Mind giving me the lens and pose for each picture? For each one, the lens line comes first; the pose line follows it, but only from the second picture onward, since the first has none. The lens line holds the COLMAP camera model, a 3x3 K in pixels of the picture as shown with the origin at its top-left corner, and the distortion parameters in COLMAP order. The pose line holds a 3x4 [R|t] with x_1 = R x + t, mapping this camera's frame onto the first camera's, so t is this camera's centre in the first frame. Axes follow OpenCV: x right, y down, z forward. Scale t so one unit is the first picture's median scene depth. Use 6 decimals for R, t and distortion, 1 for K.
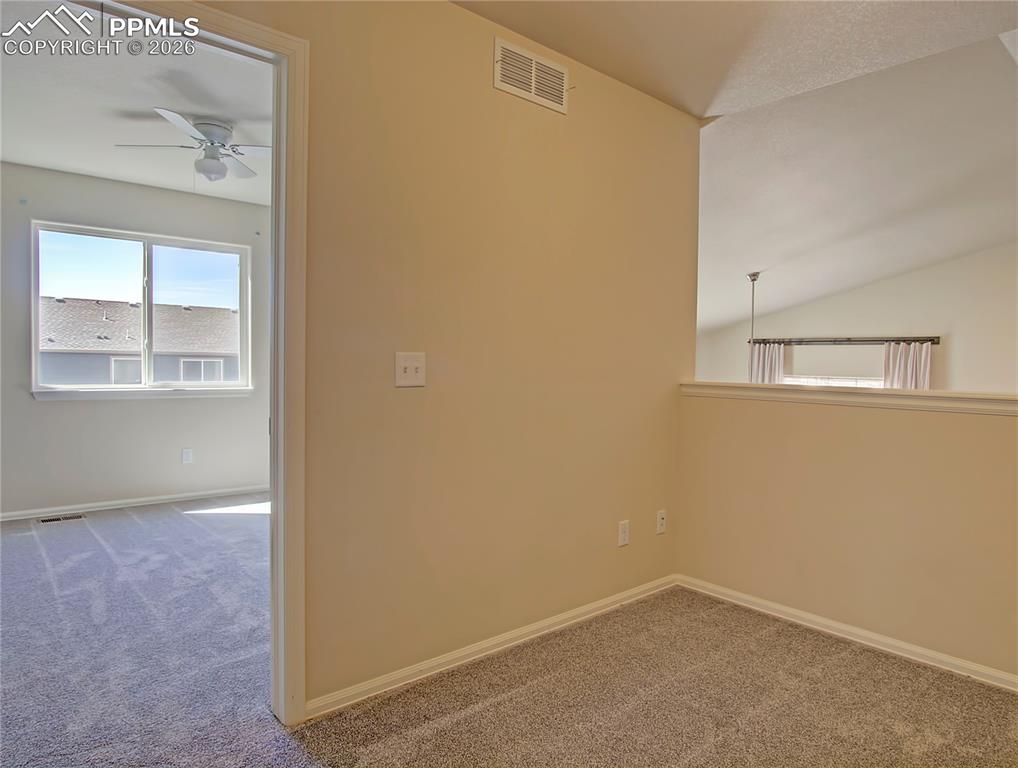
lens RADIAL K [[651.1, 0, 514.4], [0, 651.1, 384.2], [0, 0, 1]] dist [-0.029669, 0.006196]
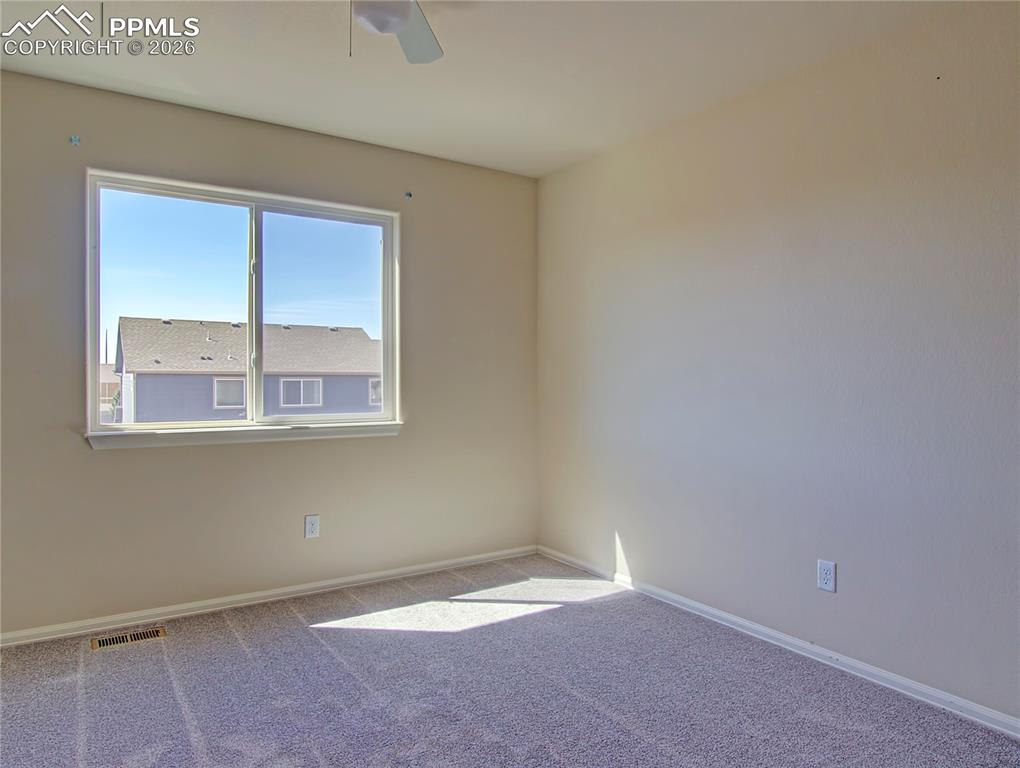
lens RADIAL K [[652.4, 0, 509.7], [0, 652.4, 384.6], [0, 0, 1]] dist [-0.029669, 0.006196]
pose [[0.991065, -0.012780, -0.132768, -0.204371], [0.009711, 0.999671, -0.023741, -0.016632], [0.133028, 0.022240, 0.990863, 0.344955]]
